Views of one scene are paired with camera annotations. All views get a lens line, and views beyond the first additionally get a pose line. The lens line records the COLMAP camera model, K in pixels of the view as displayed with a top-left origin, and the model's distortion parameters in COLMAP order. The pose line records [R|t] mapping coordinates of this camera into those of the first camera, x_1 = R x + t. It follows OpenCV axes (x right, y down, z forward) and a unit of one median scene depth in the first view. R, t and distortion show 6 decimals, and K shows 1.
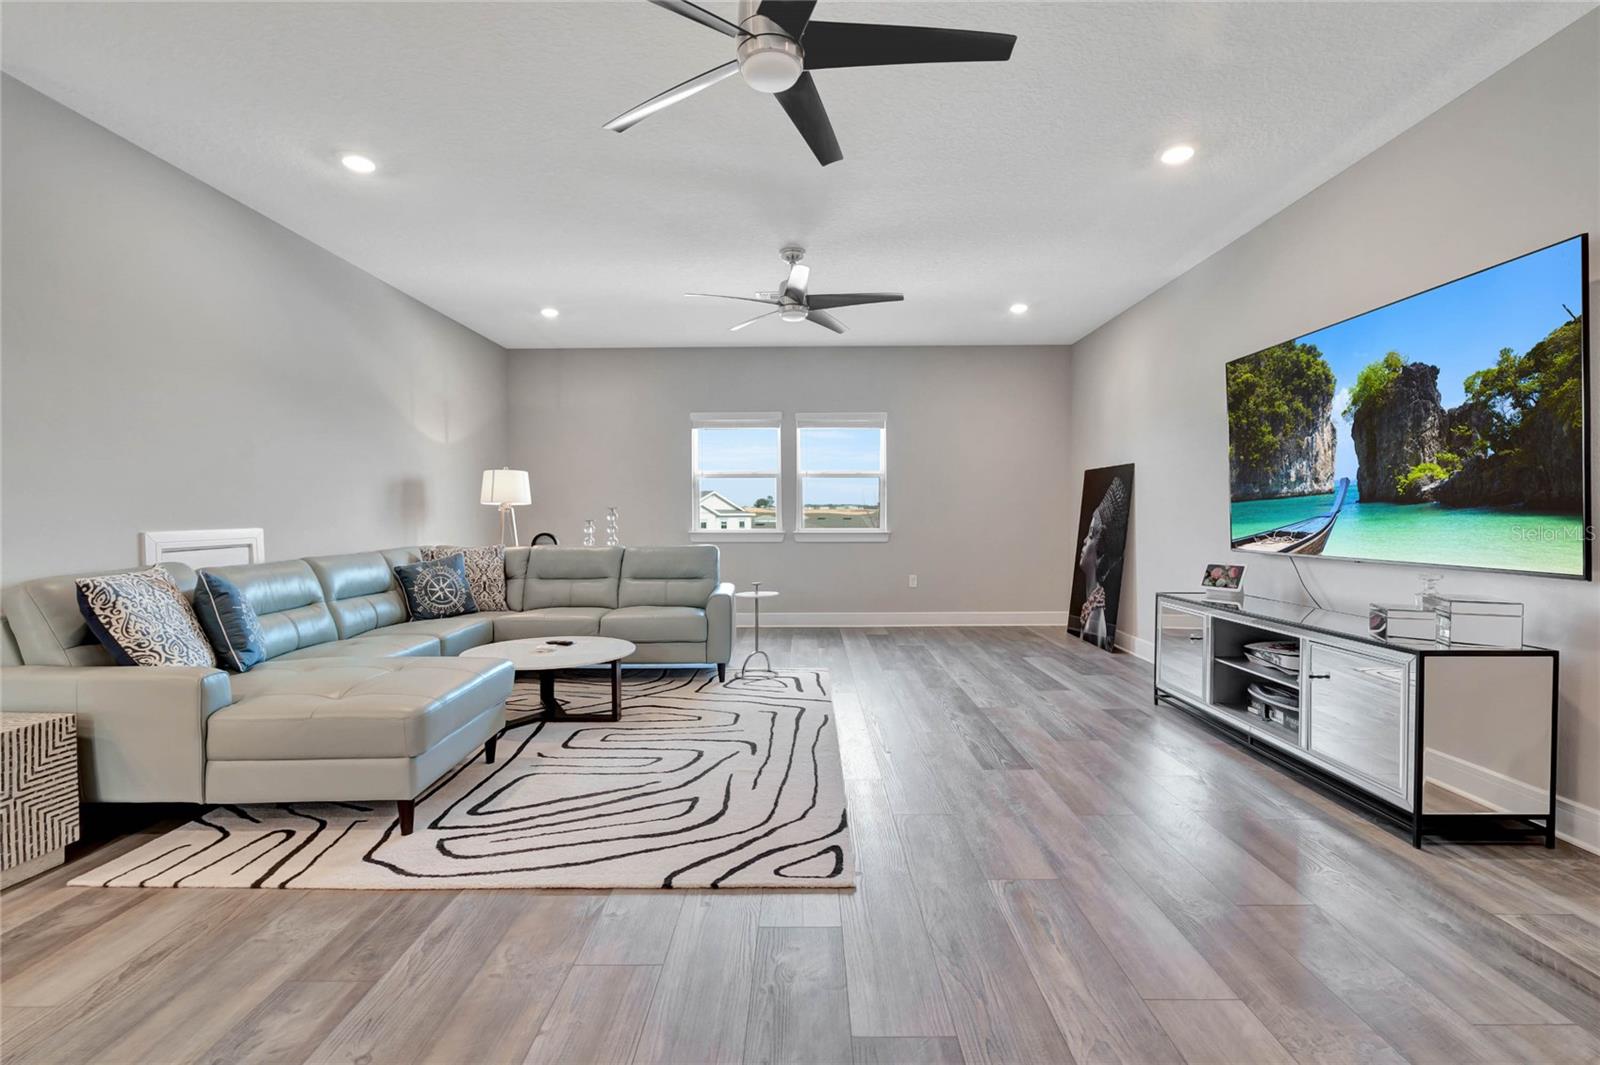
lens RADIAL K [[718.7, 0, 800.0], [0, 718.7, 532.5], [0, 0, 1]] dist [-0.009143, 0.000945]
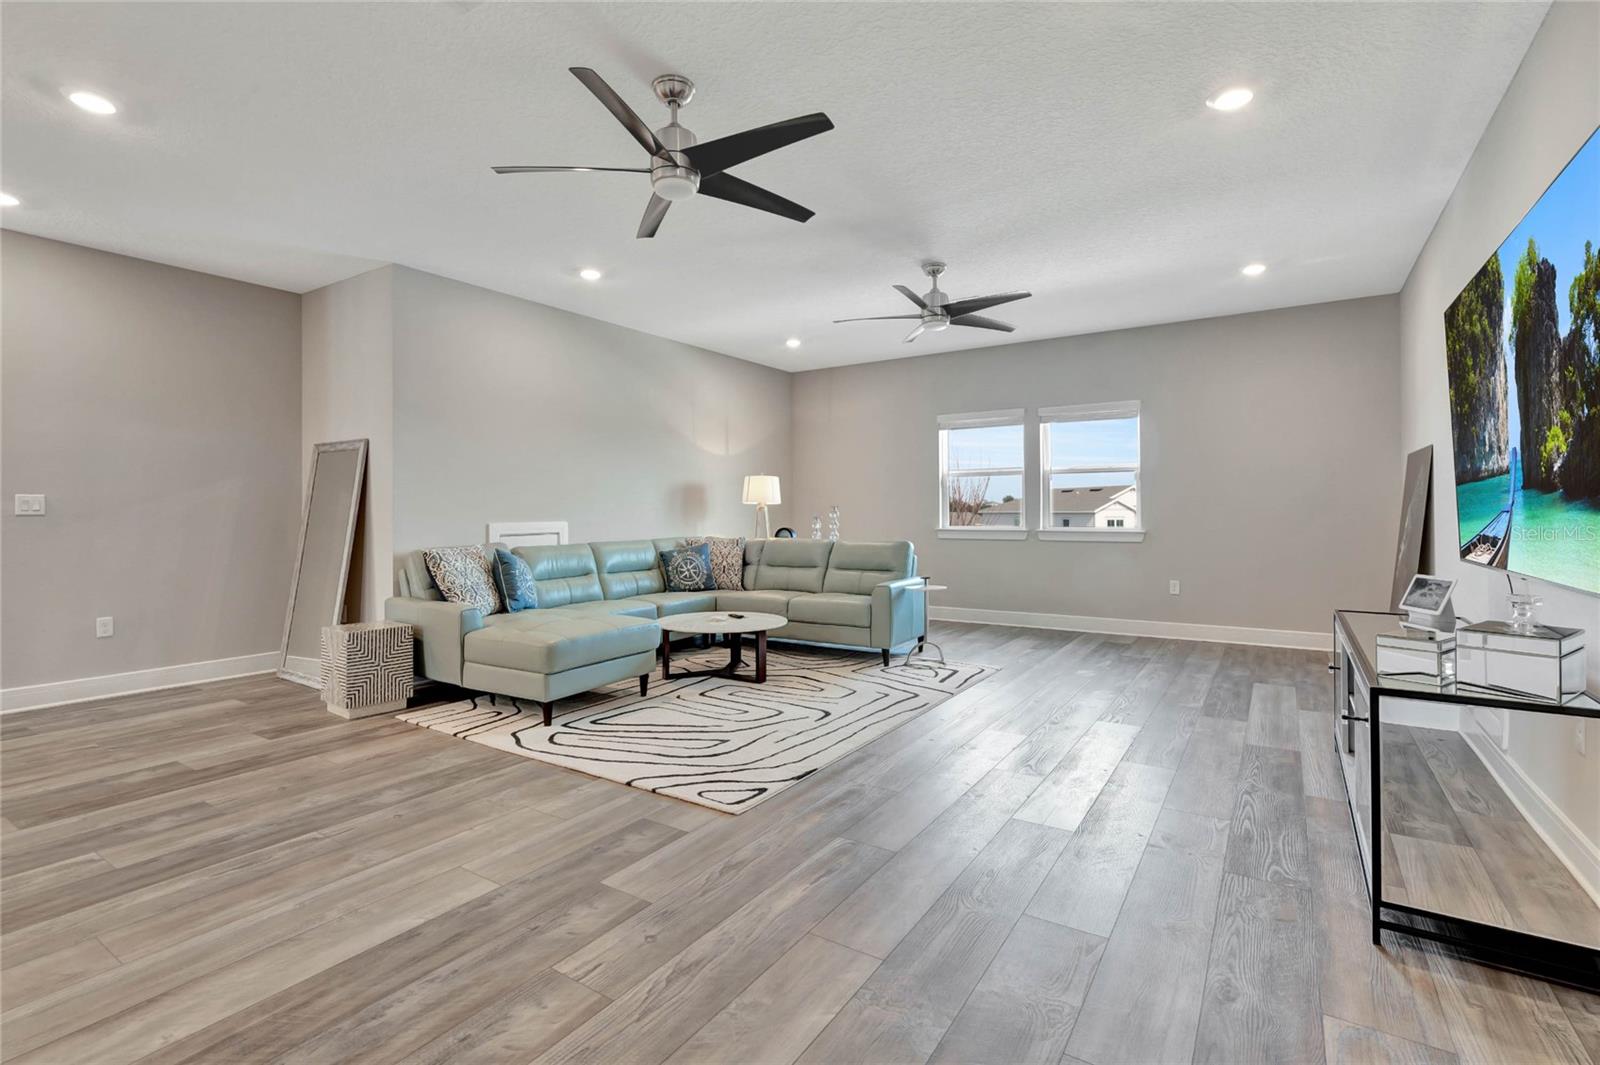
lens RADIAL K [[727.9, 0, 798.4], [0, 727.9, 512.8], [0, 0, 1]] dist [-0.013018, 0.000654]
pose [[0.842193, 0.000496, -0.539176, 0.507280], [-0.012966, 0.999729, -0.019333, -0.001762], [0.539020, 0.023273, 0.841971, -0.005188]]
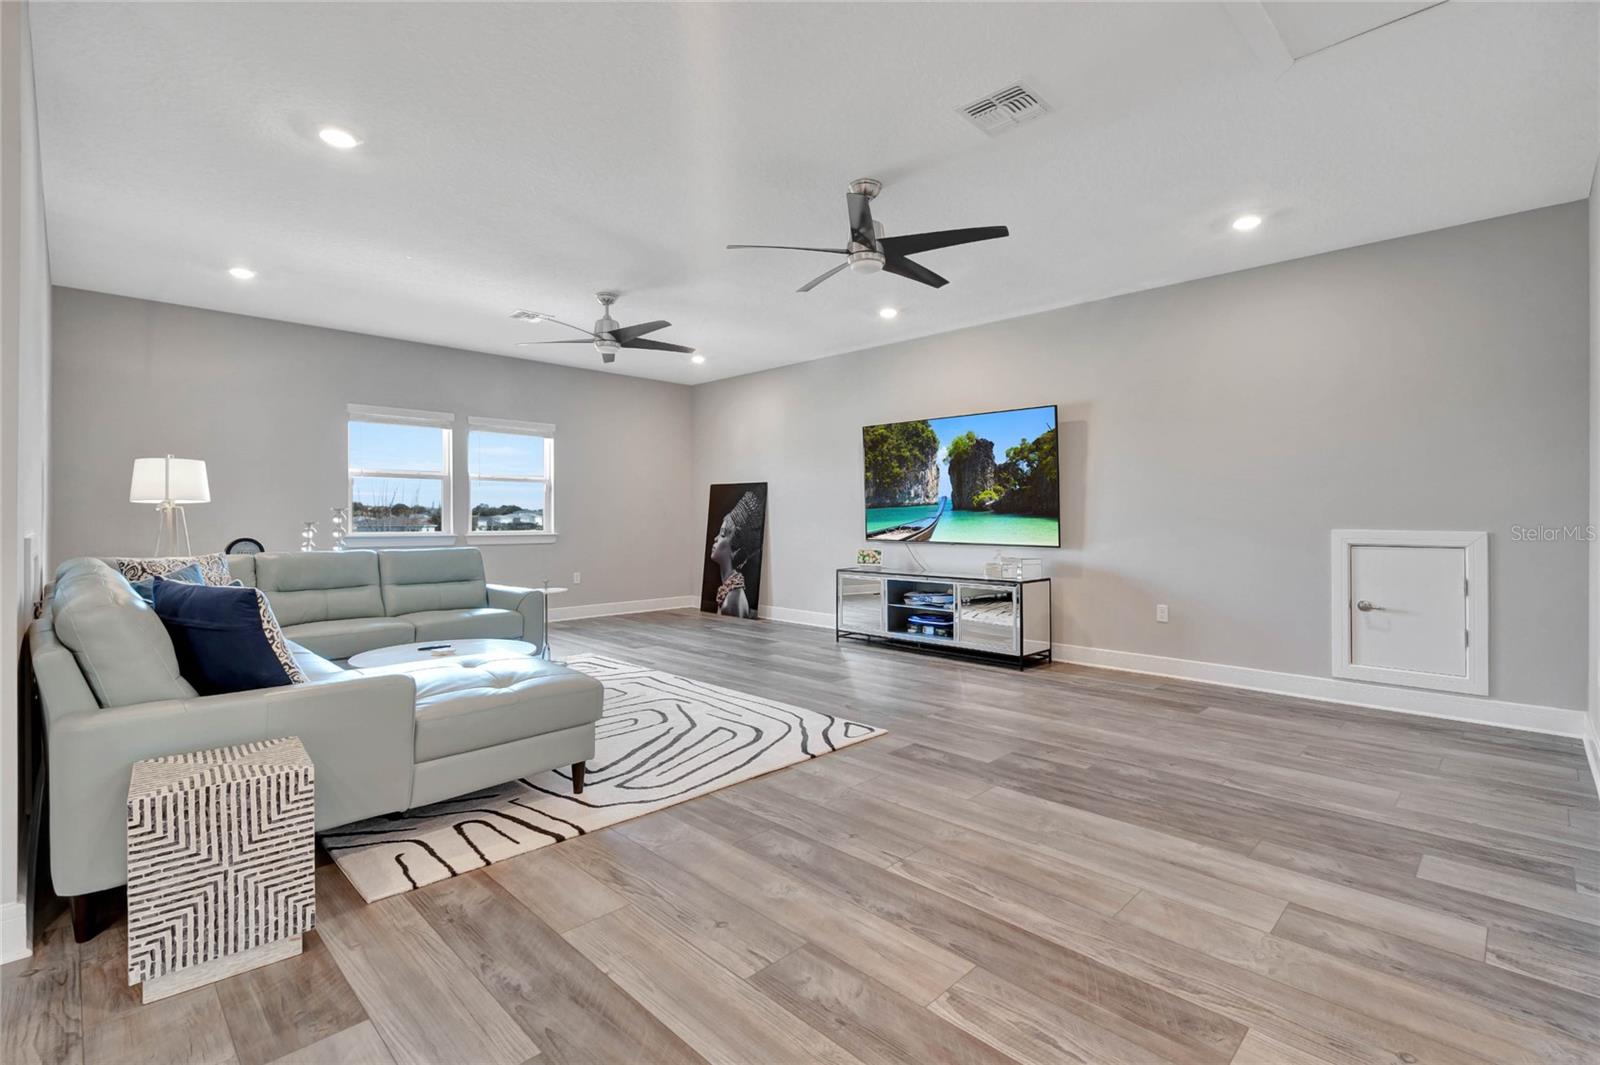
lens RADIAL K [[738.1, 0, 805.2], [0, 738.1, 513.2], [0, 0, 1]] dist [-0.016592, 0.000260]
pose [[0.707615, 0.003545, 0.706589, -0.798362], [0.018009, 0.999572, -0.023050, 0.004271], [-0.706368, 0.029035, 0.707249, -0.074865]]
